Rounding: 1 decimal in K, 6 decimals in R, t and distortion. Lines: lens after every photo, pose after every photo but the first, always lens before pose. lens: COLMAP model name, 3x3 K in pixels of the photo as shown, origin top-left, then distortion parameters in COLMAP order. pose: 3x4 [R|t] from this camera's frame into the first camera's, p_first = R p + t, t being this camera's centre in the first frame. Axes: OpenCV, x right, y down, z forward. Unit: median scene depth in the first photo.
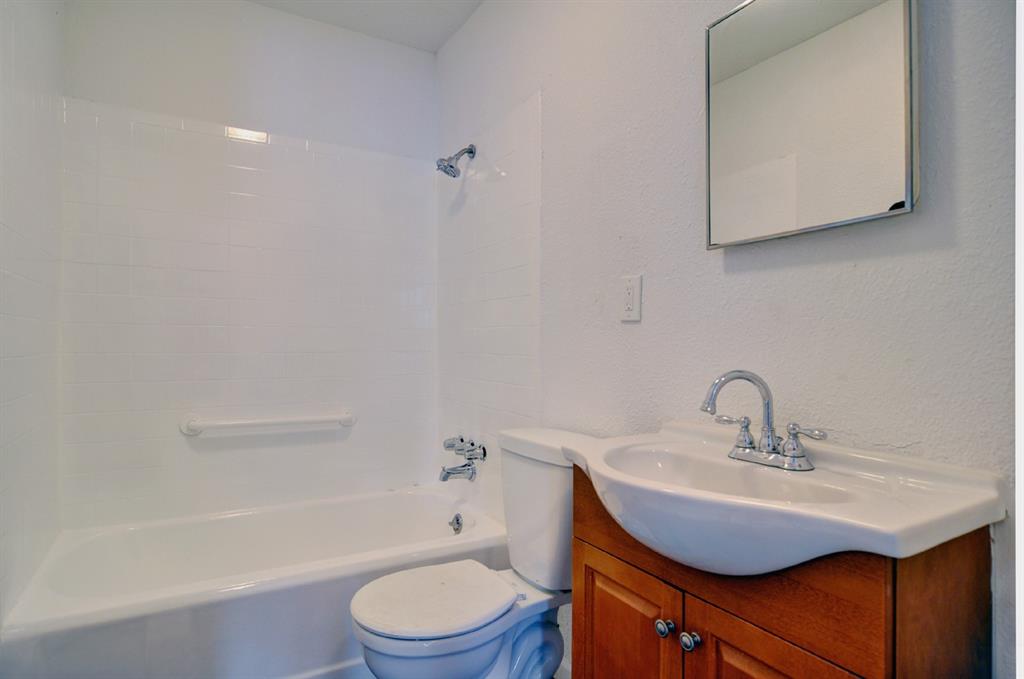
lens RADIAL K [[544.7, 0, 512.1], [0, 544.7, 337.3], [0, 0, 1]] dist [-0.001844, -0.000180]
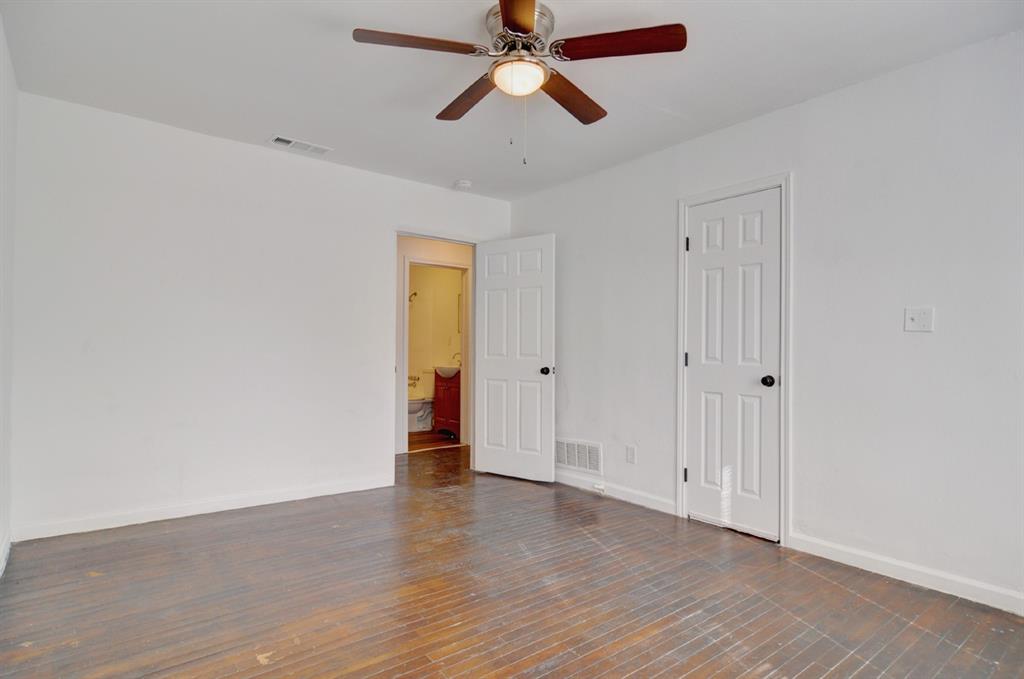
lens RADIAL K [[544.7, 0, 512.6], [0, 544.7, 337.6], [0, 0, 1]] dist [-0.001844, -0.000180]
pose [[0.991903, 0.005778, 0.126870, 0.108025], [-0.003525, 0.999832, -0.017973, -0.003387], [-0.126953, 0.017380, 0.991756, -2.681191]]
